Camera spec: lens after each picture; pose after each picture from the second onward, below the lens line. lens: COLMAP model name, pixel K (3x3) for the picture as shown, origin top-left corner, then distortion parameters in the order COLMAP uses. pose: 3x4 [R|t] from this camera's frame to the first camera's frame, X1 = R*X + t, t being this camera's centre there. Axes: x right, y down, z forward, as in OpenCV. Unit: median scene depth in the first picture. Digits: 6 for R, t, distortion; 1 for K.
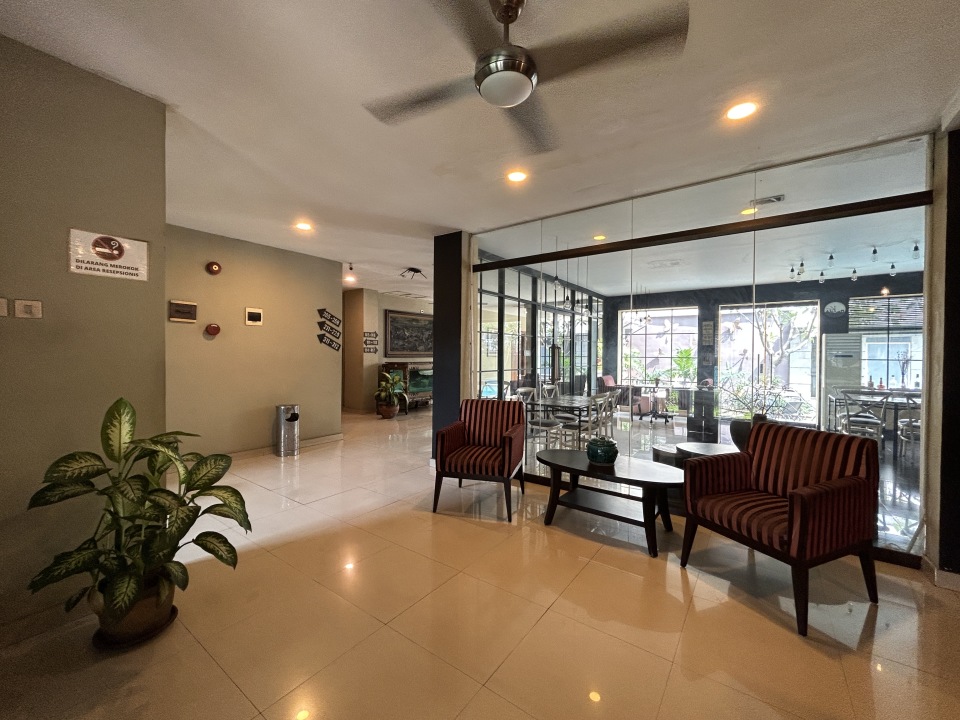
lens RADIAL K [[391.6, 0, 479.1], [0, 391.6, 357.2], [0, 0, 1]] dist [0.001427, 0.000159]
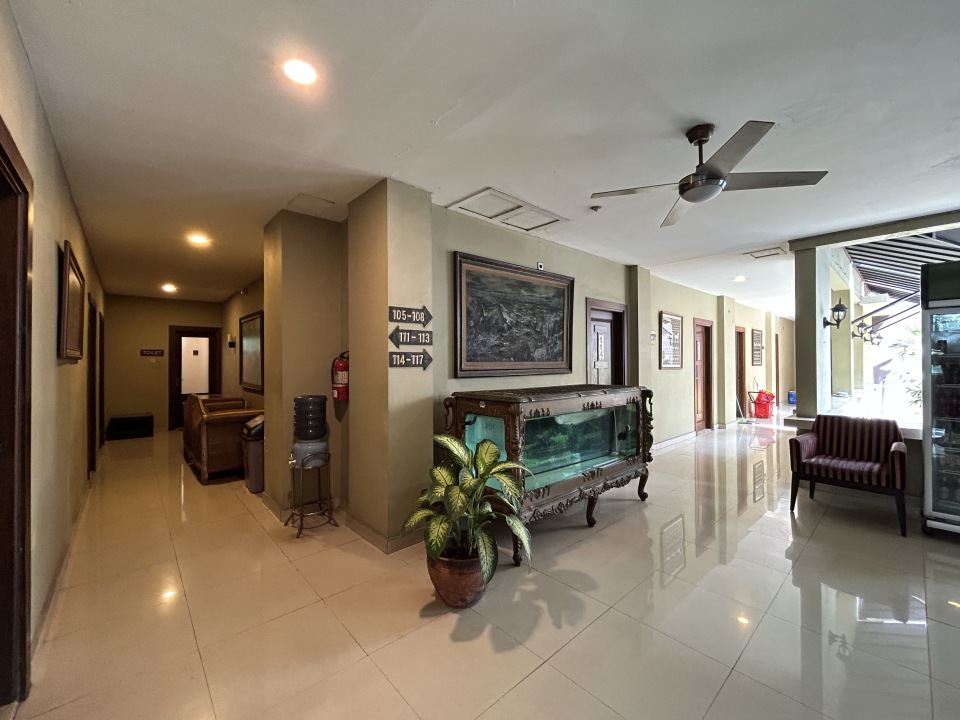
lens RADIAL K [[391.6, 0, 479.1], [0, 391.6, 357.2], [0, 0, 1]] dist [0.001427, 0.000159]
pose [[0.978874, -0.014508, -0.203947, -0.144639], [0.010142, 0.999697, -0.022439, -0.011426], [0.204210, 0.019897, 0.978725, 0.661663]]
